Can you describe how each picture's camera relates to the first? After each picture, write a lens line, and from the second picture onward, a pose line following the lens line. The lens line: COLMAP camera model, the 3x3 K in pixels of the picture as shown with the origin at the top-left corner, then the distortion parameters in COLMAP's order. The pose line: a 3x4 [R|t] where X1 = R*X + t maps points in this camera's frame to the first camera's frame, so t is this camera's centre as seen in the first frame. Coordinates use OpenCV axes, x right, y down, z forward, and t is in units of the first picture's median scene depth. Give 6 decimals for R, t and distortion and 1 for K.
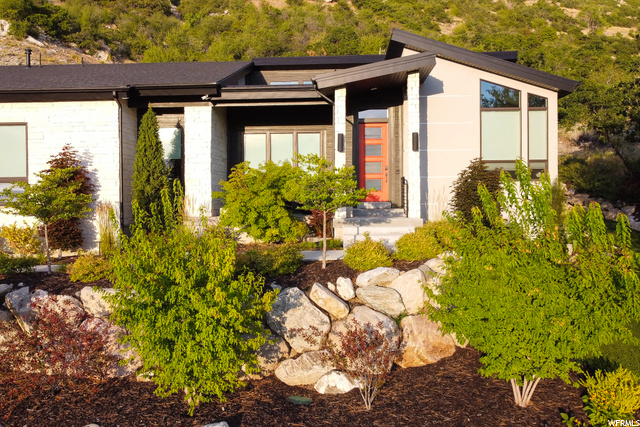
lens RADIAL K [[547.6, 0, 299.5], [0, 547.6, 208.1], [0, 0, 1]] dist [-0.000034, -0.001871]
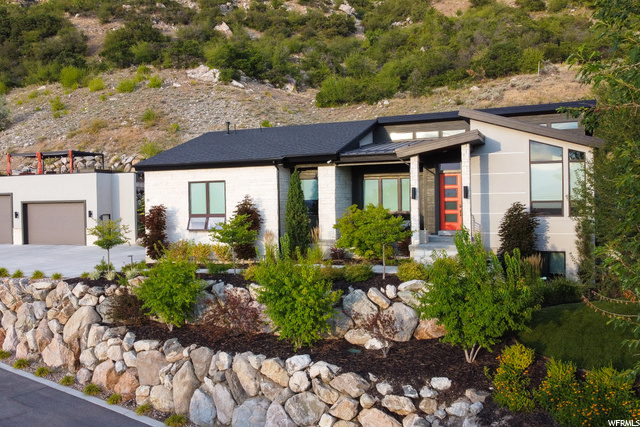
lens RADIAL K [[547.6, 0, 299.5], [0, 547.6, 208.1], [0, 0, 1]] dist [-0.000034, -0.001871]
pose [[0.940193, -0.002485, -0.340633, 0.290510], [0.003908, 0.999986, 0.003491, -0.086180], [0.340620, -0.004613, 0.940190, -0.501594]]
